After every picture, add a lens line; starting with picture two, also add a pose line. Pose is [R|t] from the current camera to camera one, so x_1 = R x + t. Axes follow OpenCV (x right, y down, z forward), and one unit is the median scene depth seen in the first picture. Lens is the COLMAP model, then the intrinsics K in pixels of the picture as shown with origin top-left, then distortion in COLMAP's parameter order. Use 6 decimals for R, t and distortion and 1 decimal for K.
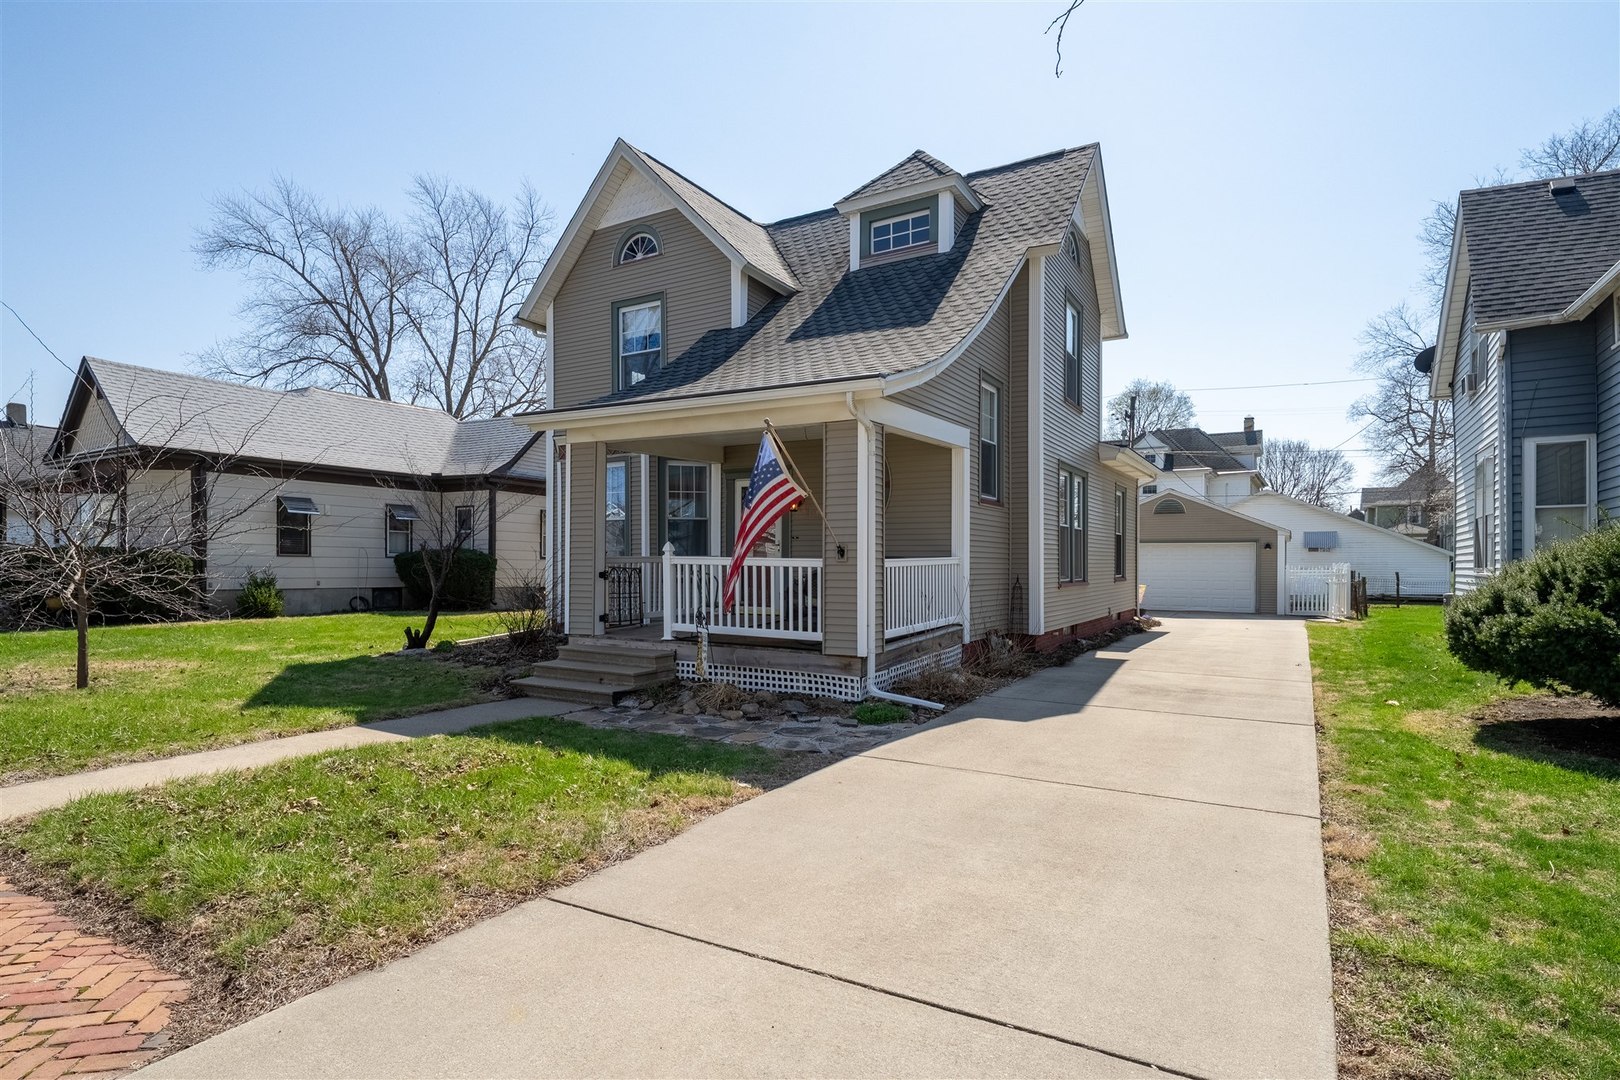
lens RADIAL K [[842.7, 0, 807.3], [0, 842.7, 574.9], [0, 0, 1]] dist [-0.001942, -0.000052]
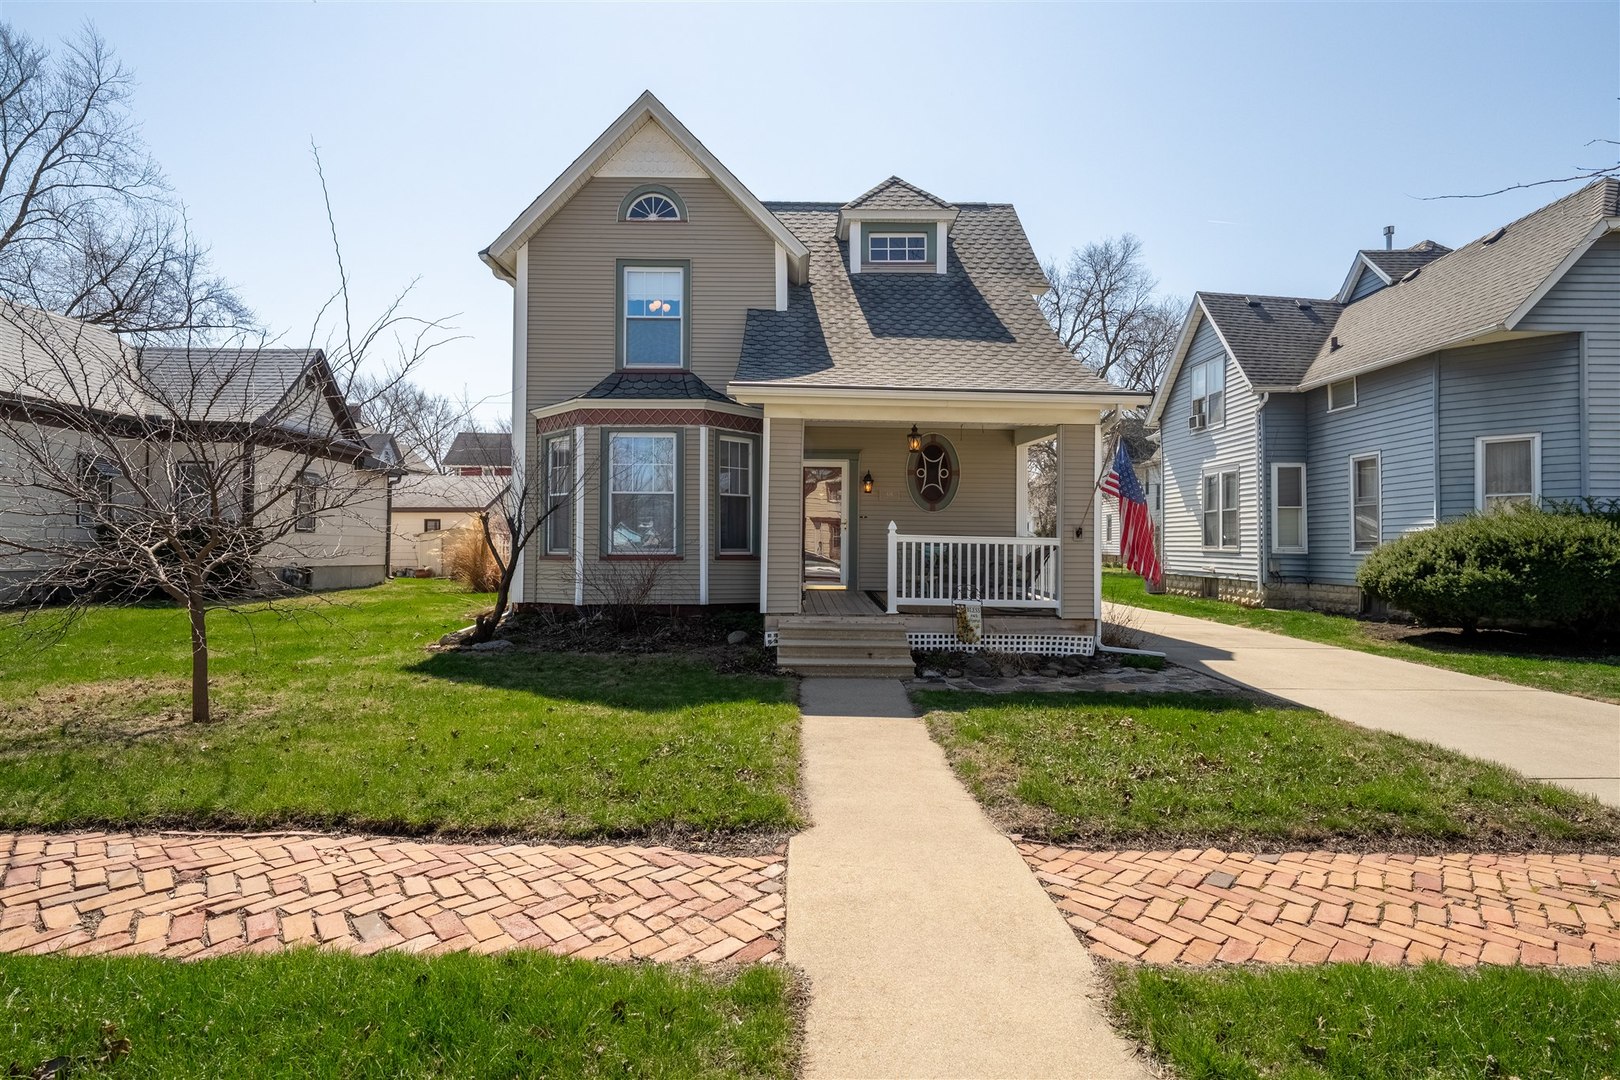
lens RADIAL K [[828.9, 0, 810.0], [0, 828.9, 540.0], [0, 0, 1]] dist [-0.001354, 0.000595]
pose [[0.850150, 0.004678, 0.526520, -0.594211], [0.001379, 0.999937, -0.011110, -0.002989], [-0.526539, 0.010171, 0.850090, 0.126539]]
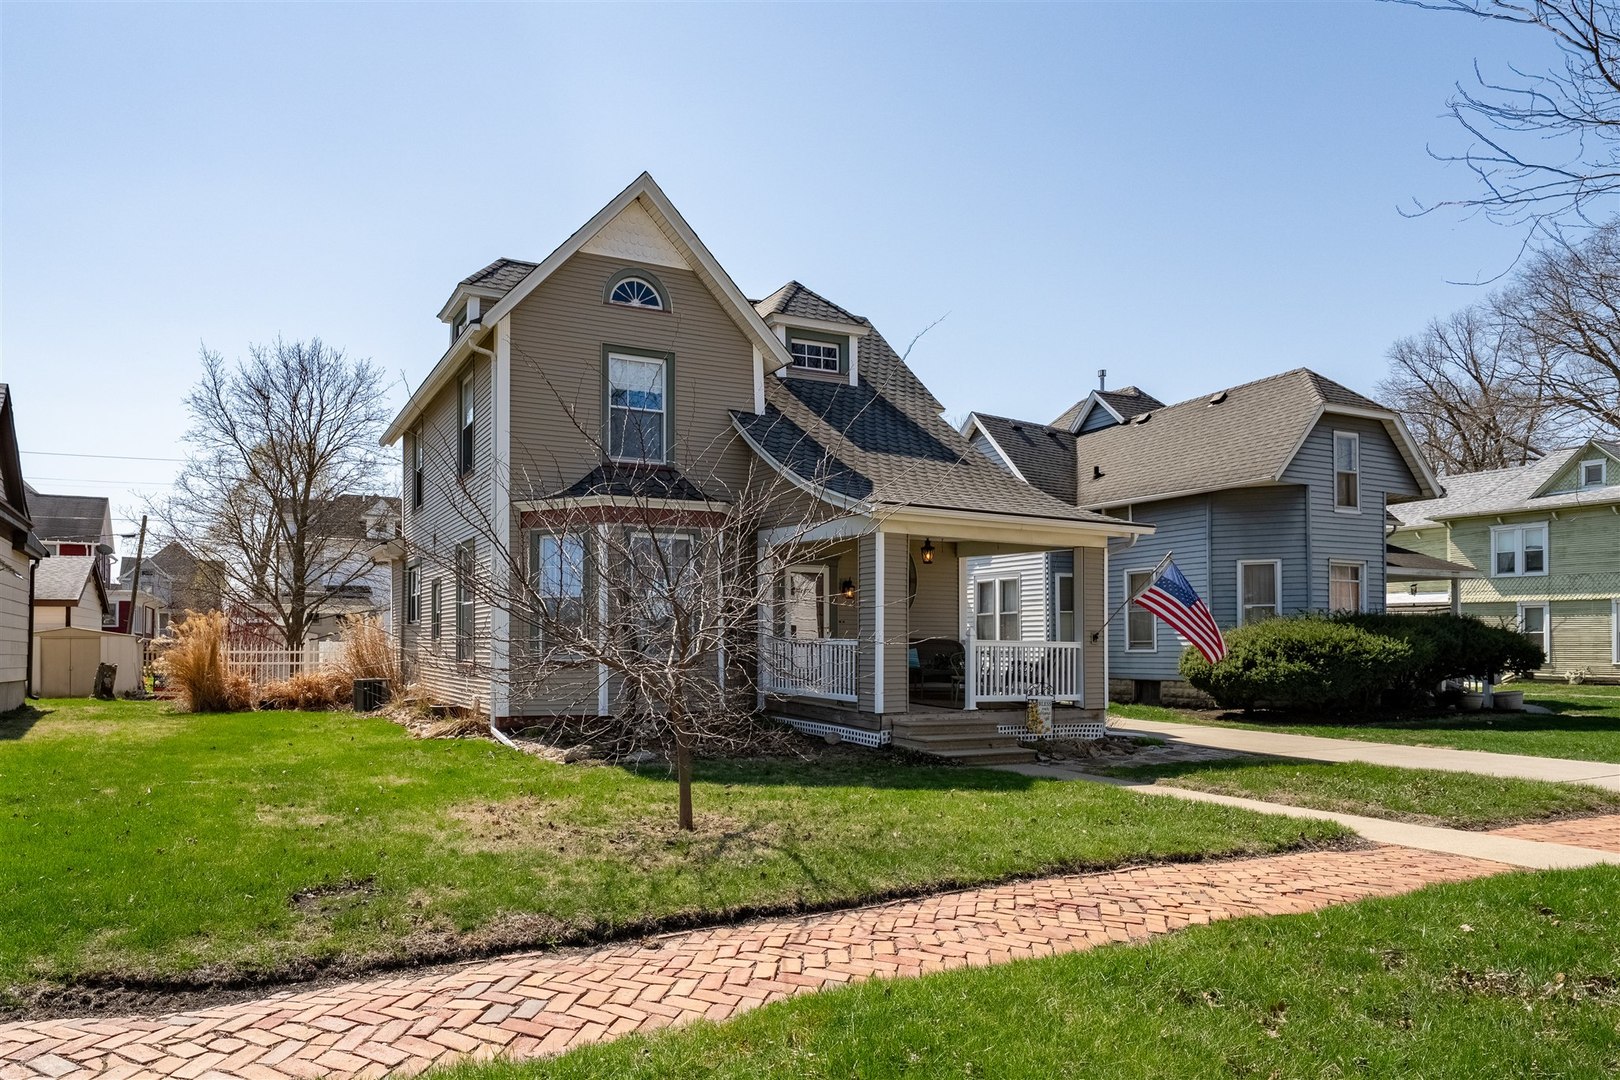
lens RADIAL K [[993.1, 0, 687.5], [0, 993.1, 642.3], [0, 0, 1]] dist [0.000121, 0.000165]
pose [[0.563971, -0.002043, 0.825792, -1.148142], [0.010493, 0.999934, -0.004693, -0.011984], [-0.825728, 0.011312, 0.563956, 0.398746]]
